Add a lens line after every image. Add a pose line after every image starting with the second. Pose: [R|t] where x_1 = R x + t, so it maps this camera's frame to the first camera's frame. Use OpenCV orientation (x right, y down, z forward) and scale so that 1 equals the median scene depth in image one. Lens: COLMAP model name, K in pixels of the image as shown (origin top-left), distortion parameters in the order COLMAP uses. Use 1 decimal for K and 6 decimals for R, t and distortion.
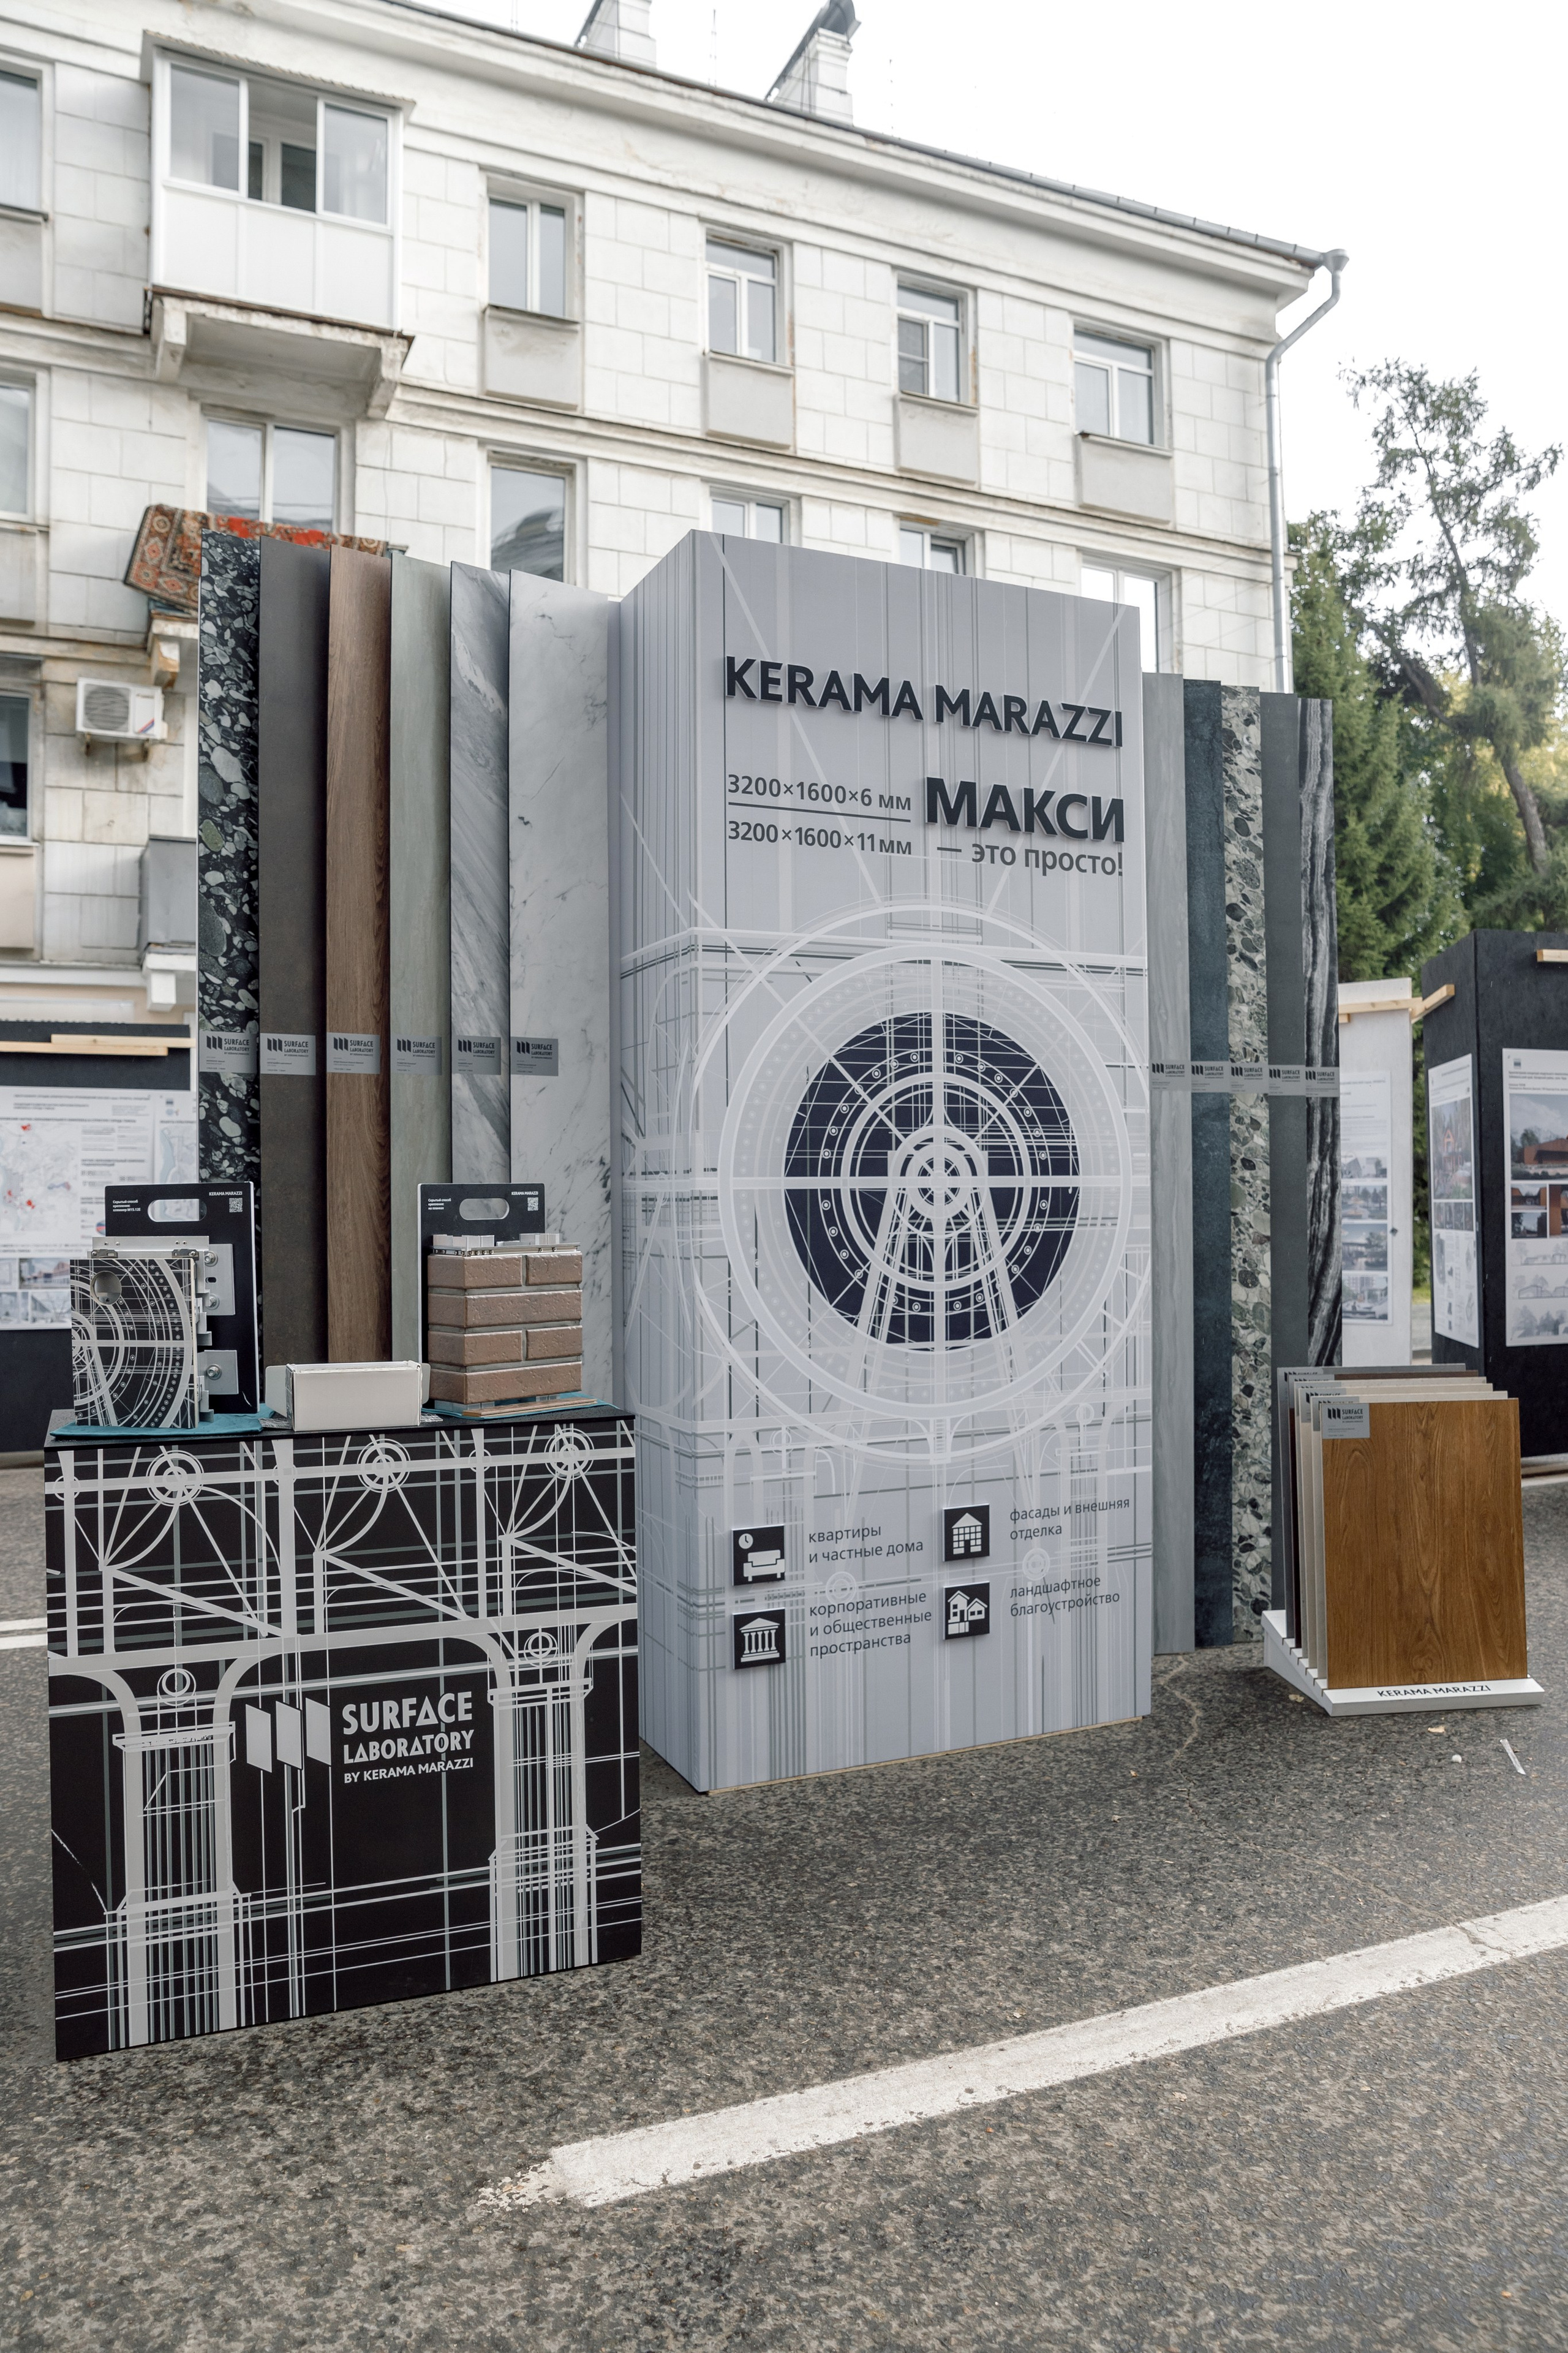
lens RADIAL K [[1668.7, 0, 791.4], [0, 1668.7, 1183.4], [0, 0, 1]] dist [-0.110661, 0.090518]
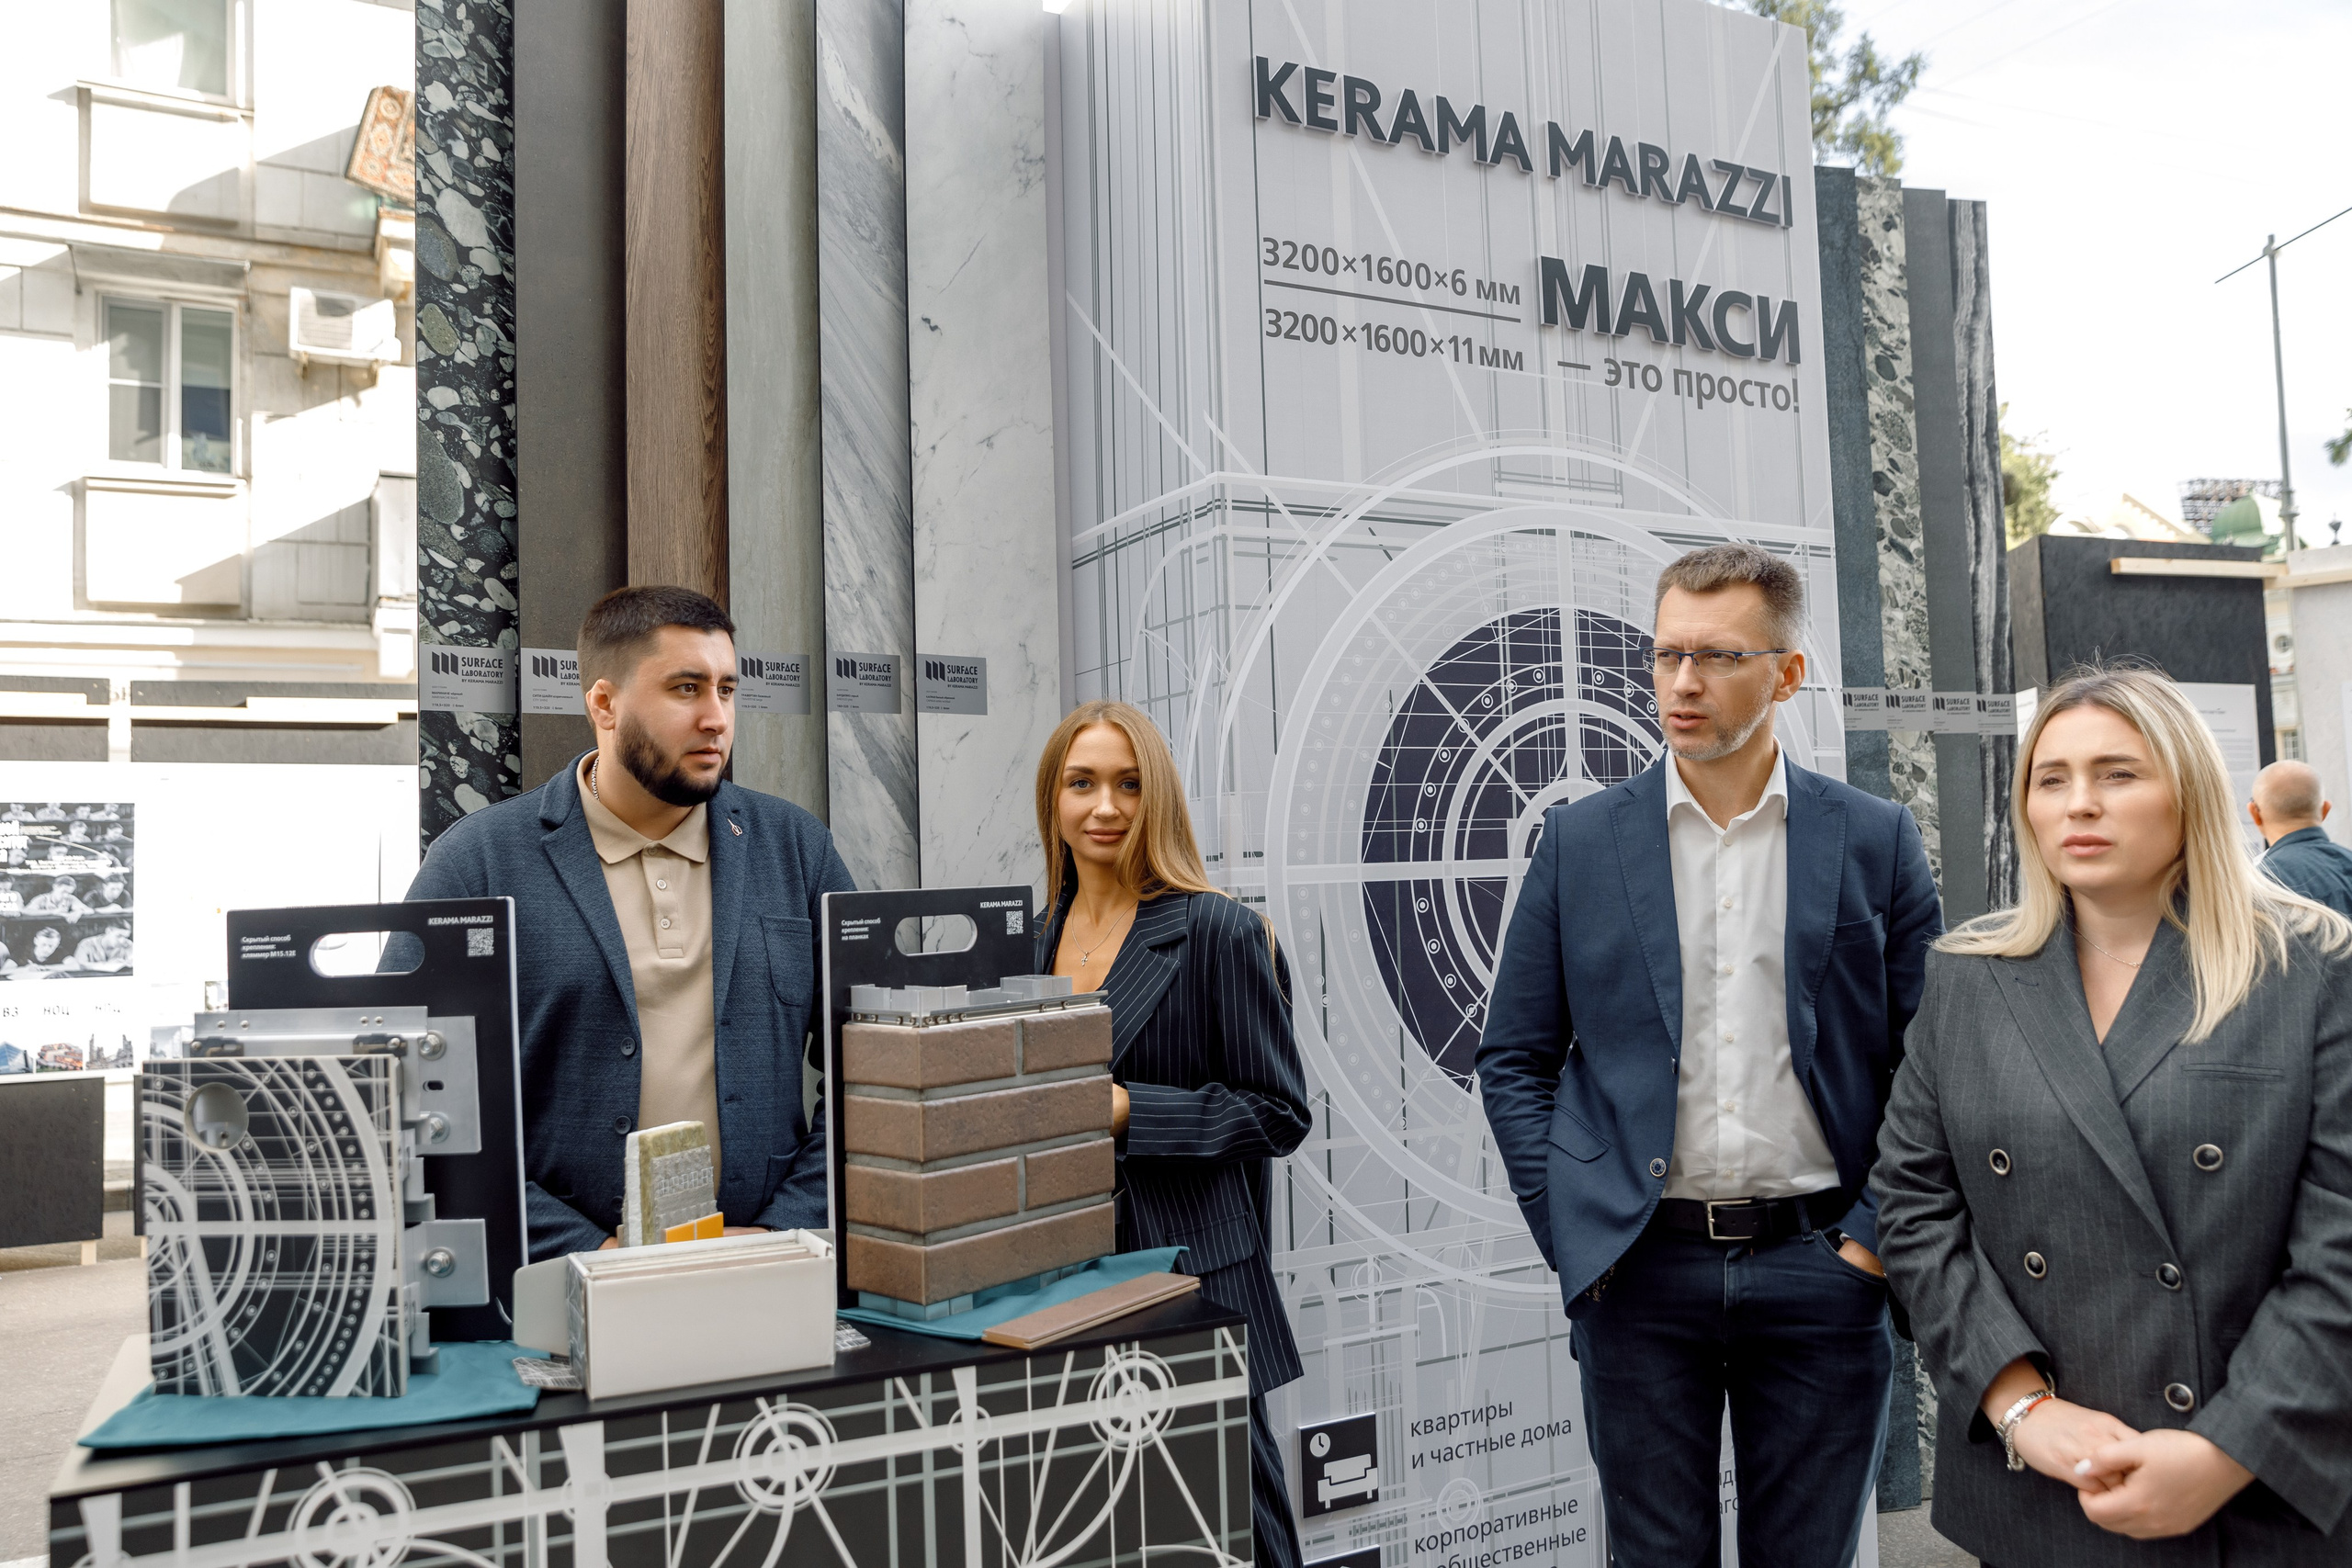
lens RADIAL K [[1764.4, 0, 1178.6], [0, 1764.4, 788.6], [0, 0, 1]] dist [-0.088548, 0.090316]
pose [[0.998393, -0.019310, 0.053274, -0.107939], [0.021487, 0.998945, -0.040585, -0.006363], [-0.052435, 0.041665, 0.997755, 0.325400]]
